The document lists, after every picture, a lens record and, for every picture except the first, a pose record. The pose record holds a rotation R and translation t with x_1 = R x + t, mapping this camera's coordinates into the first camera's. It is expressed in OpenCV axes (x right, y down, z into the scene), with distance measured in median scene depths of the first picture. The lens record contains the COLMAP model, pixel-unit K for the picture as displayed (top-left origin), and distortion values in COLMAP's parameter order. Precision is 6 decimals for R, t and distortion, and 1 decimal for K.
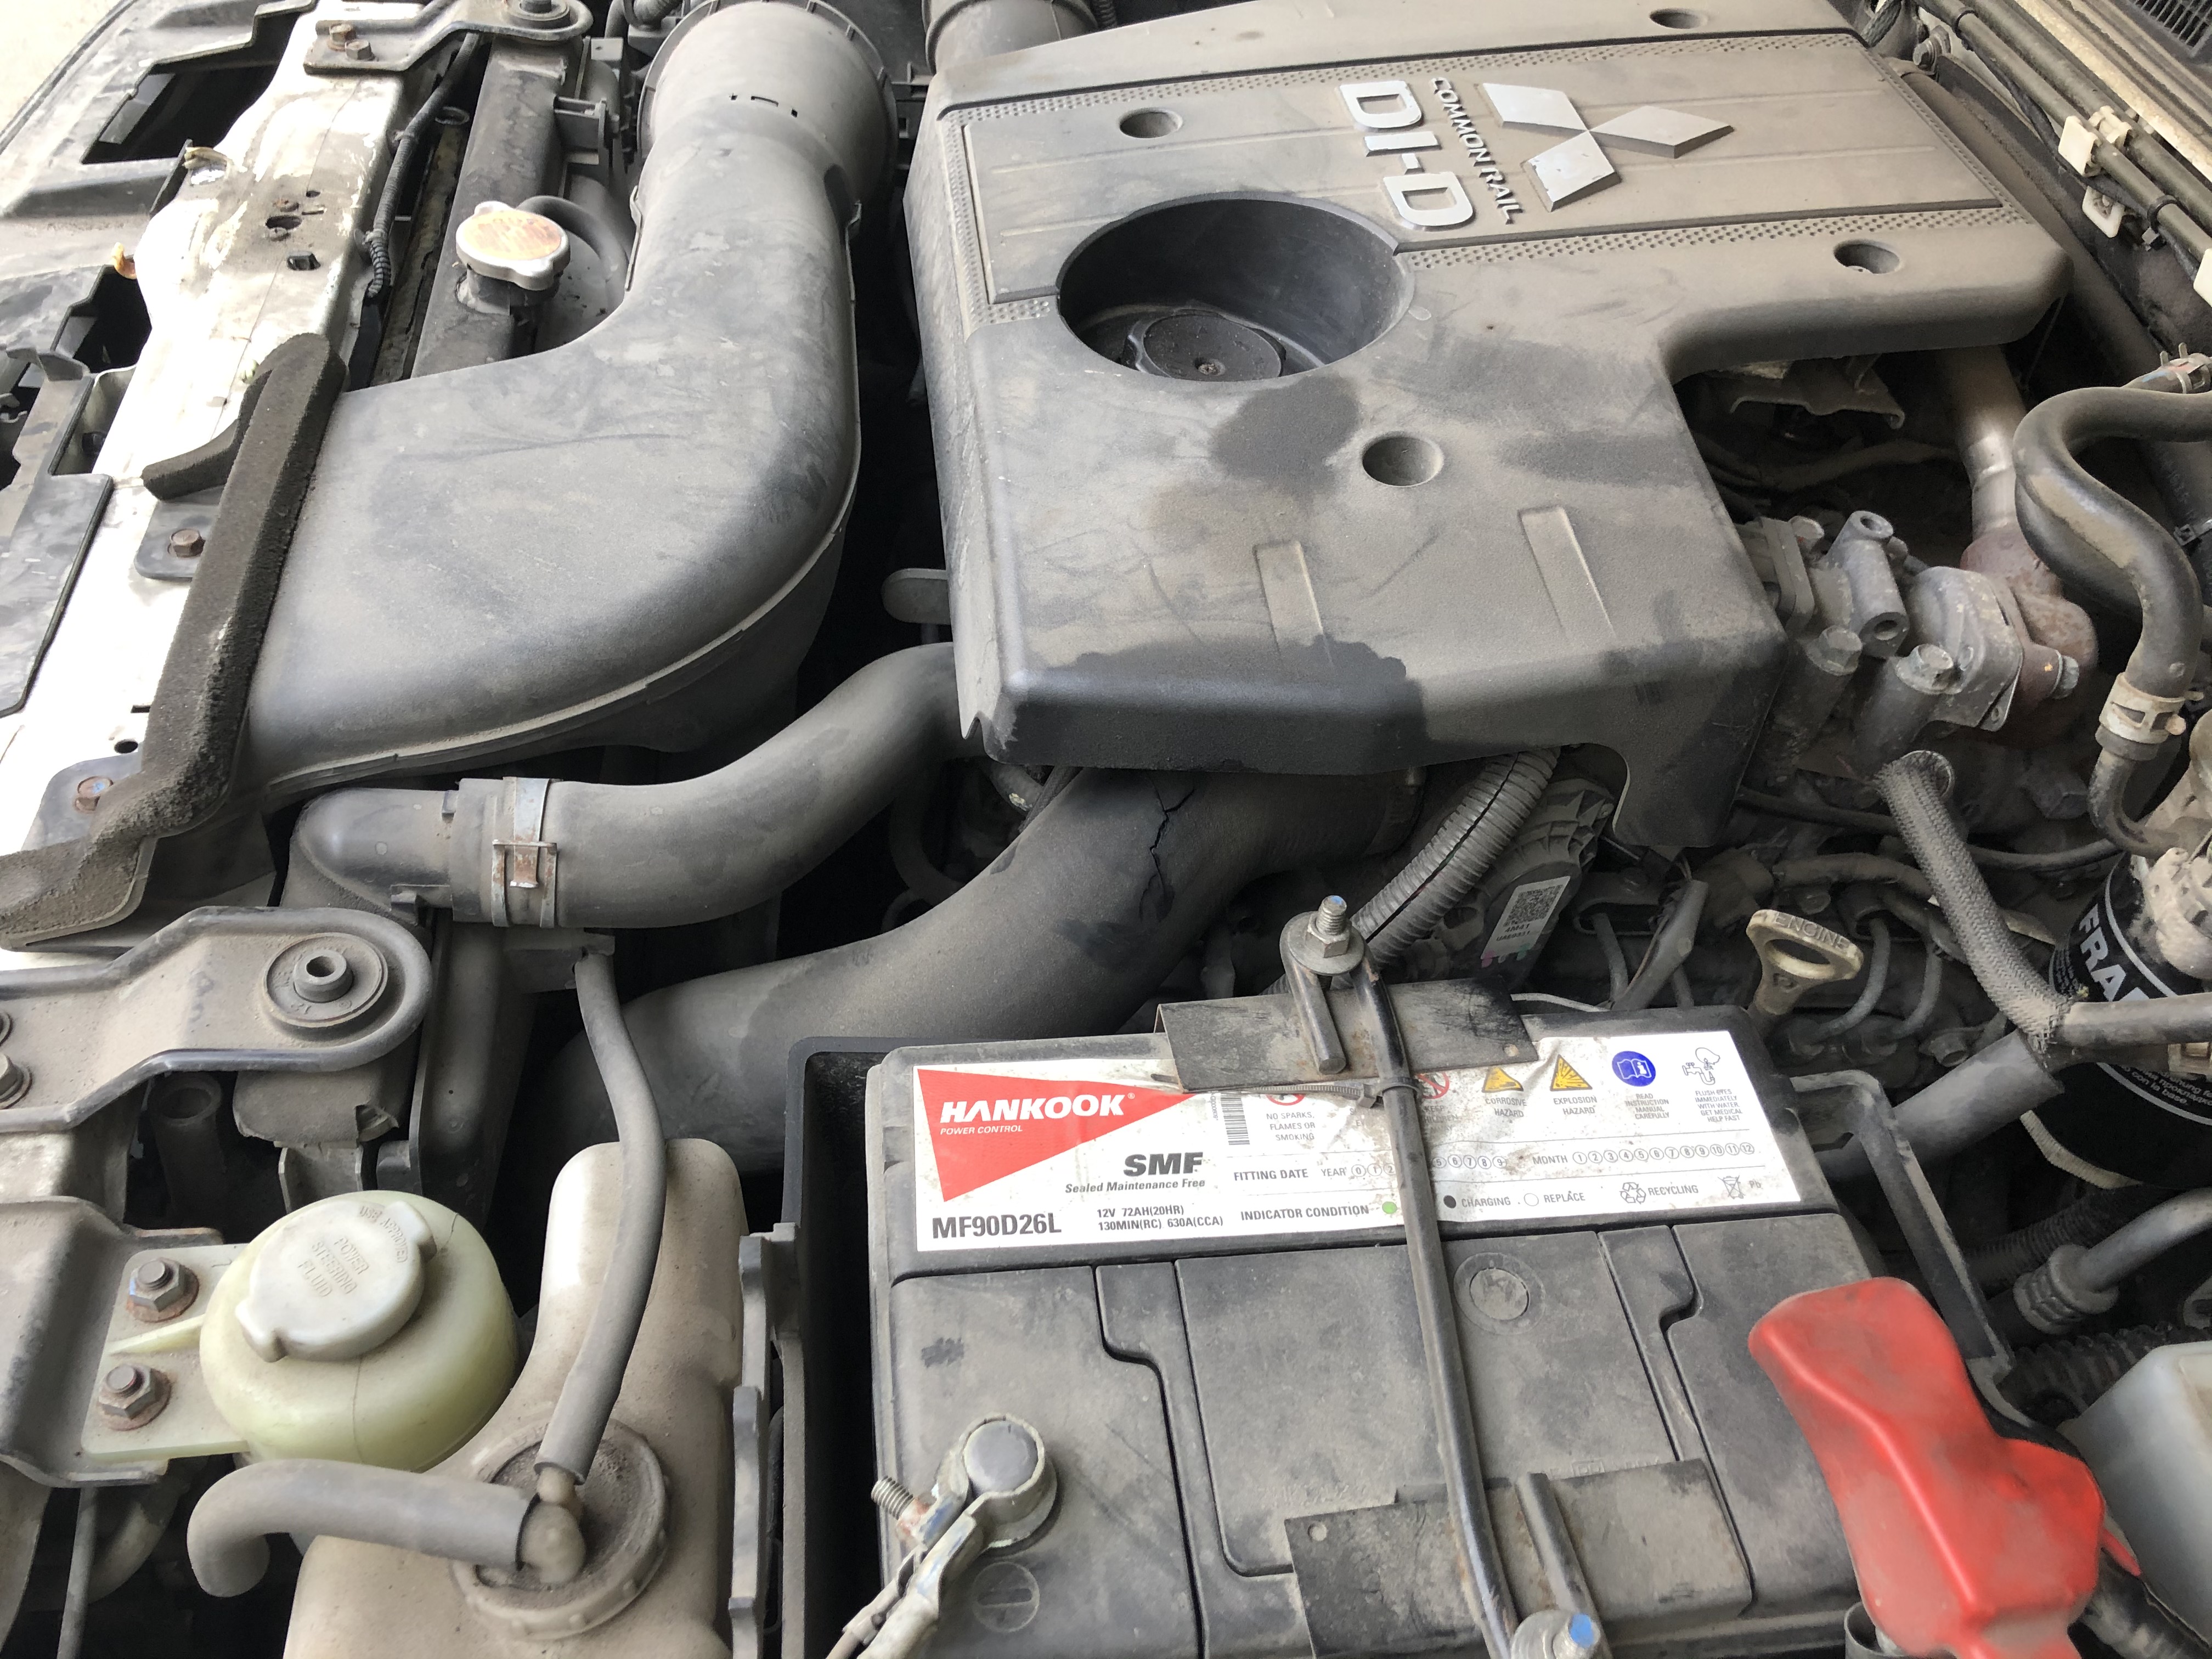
lens RADIAL K [[1879.4, 0, 1106.0], [0, 1879.4, 829.5], [0, 0, 1]] dist [0.003605, -0.090484]
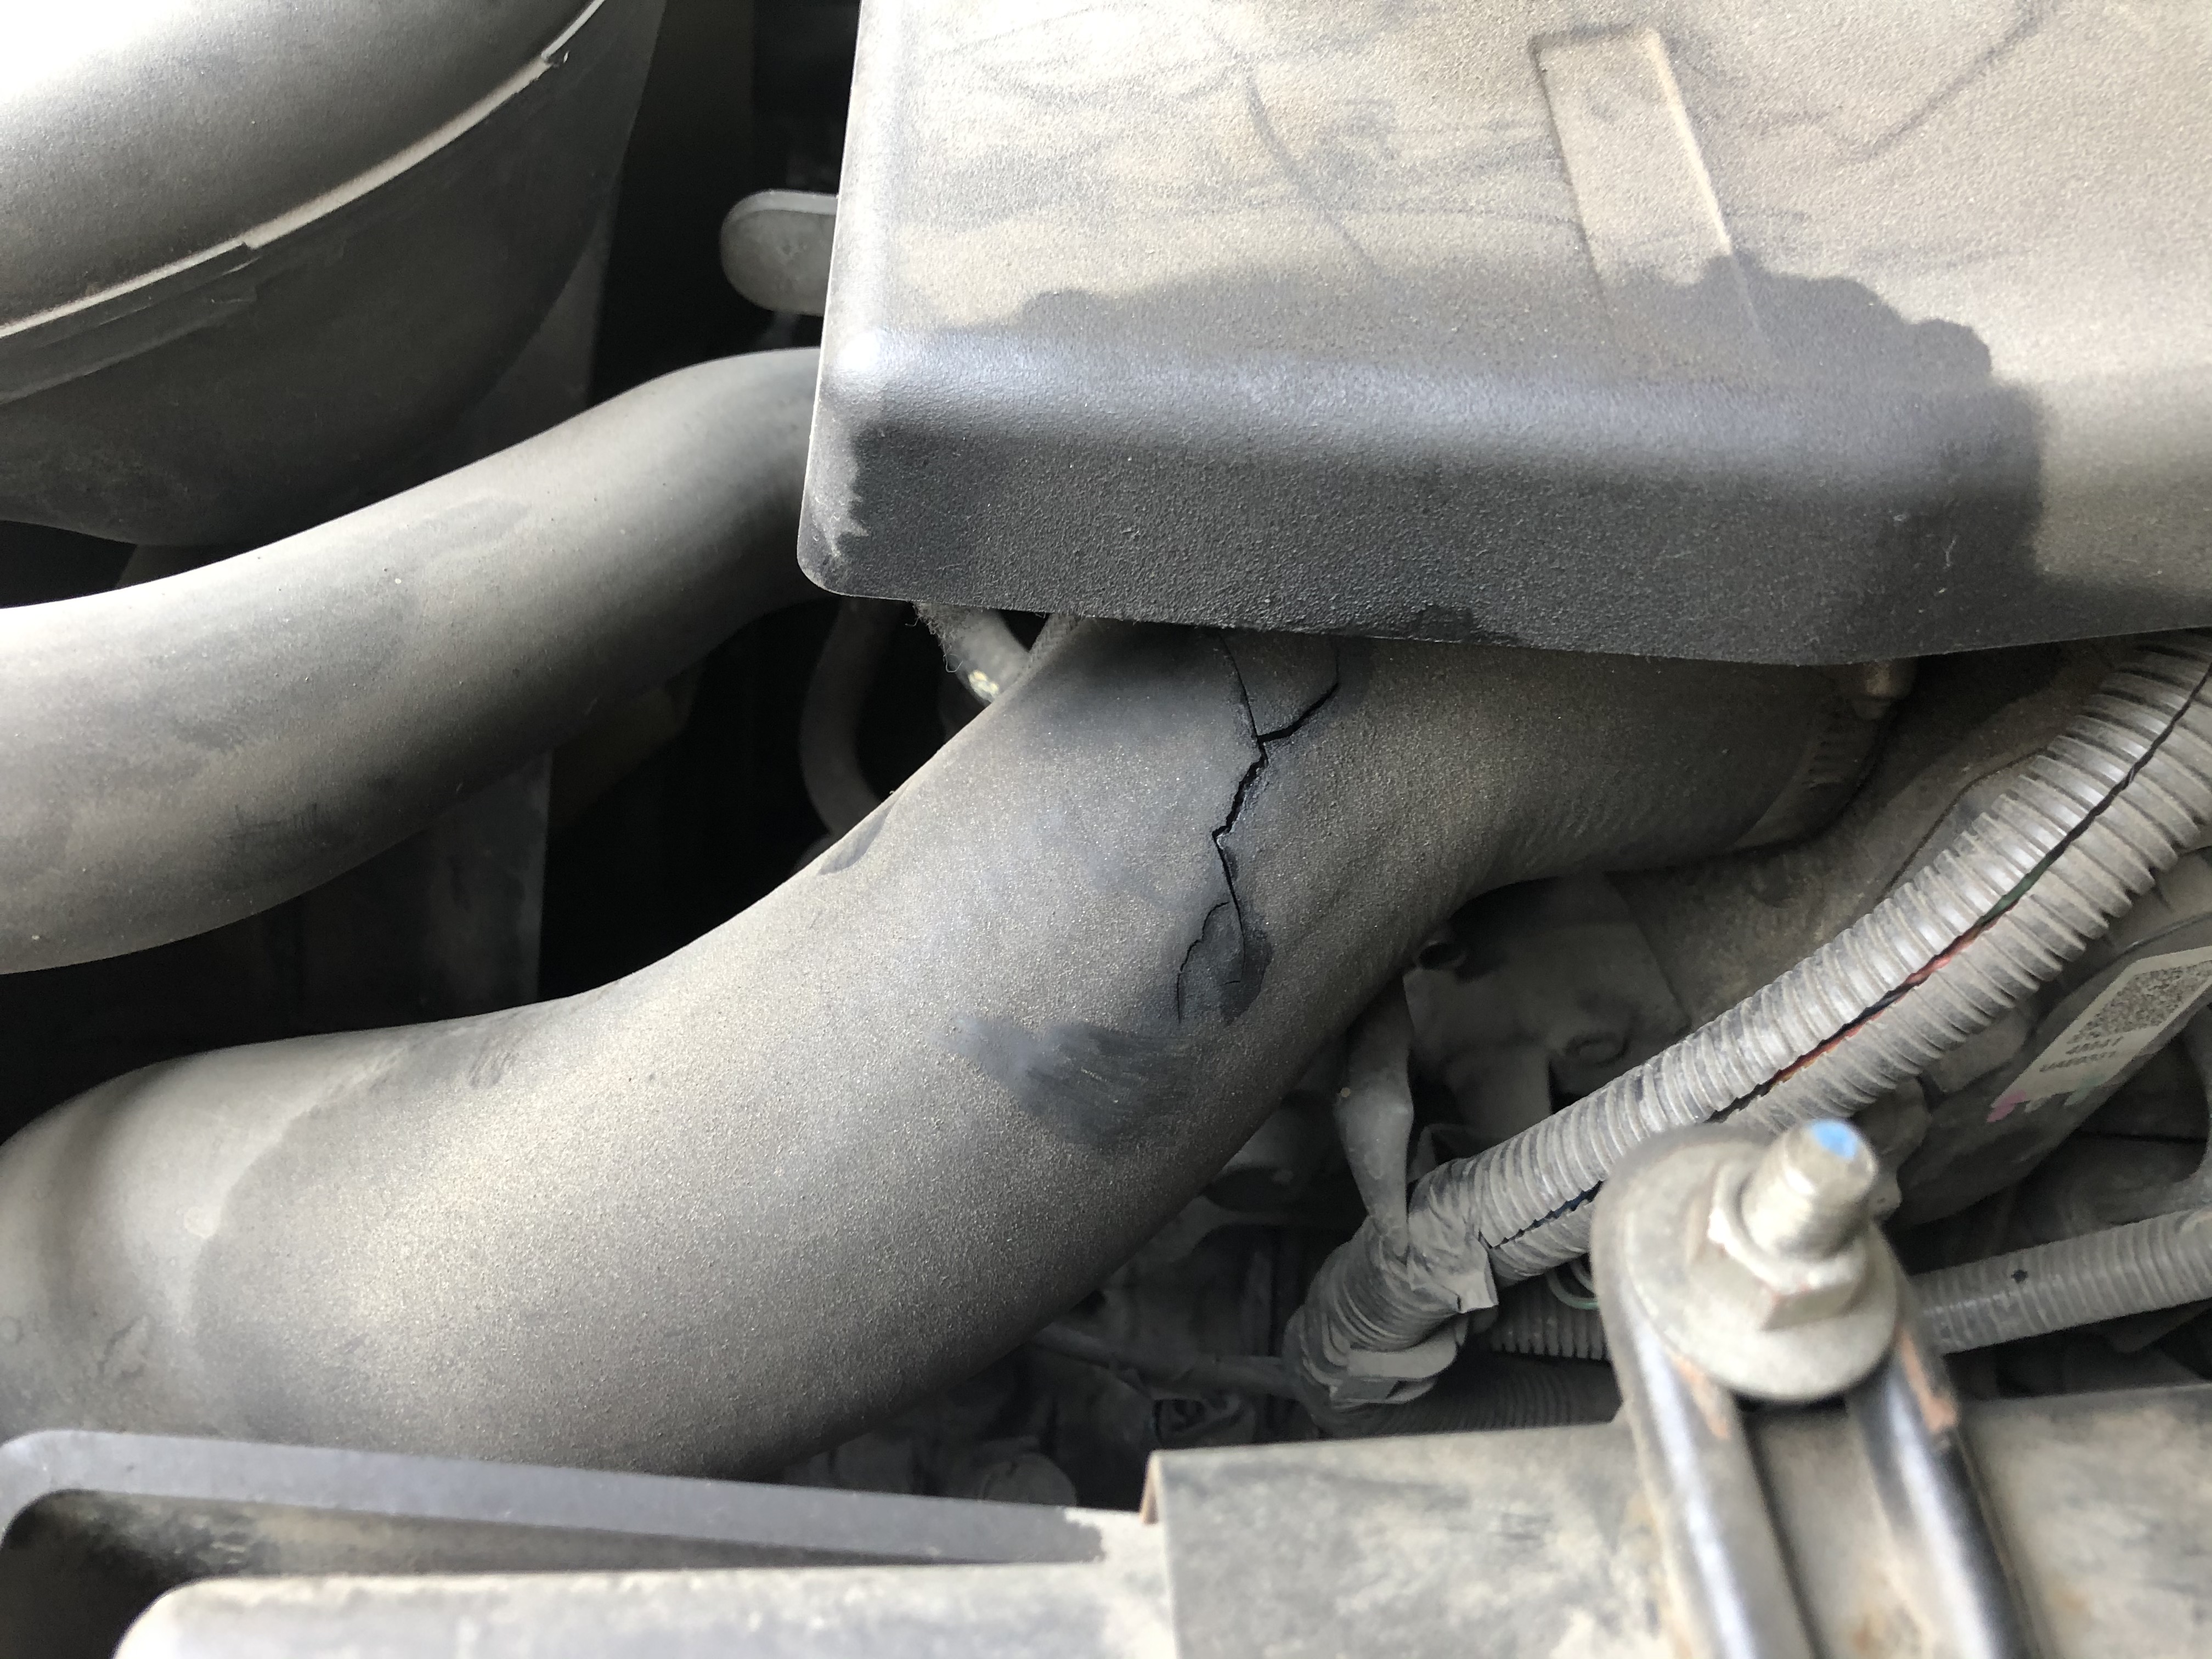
lens RADIAL K [[1879.4, 0, 1106.0], [0, 1879.4, 829.5], [0, 0, 1]] dist [0.003605, -0.090484]
pose [[0.995149, 0.050464, -0.084447, 0.034484], [-0.044467, 0.996453, 0.071448, -0.017416], [0.087753, -0.067347, 0.993863, 0.624355]]
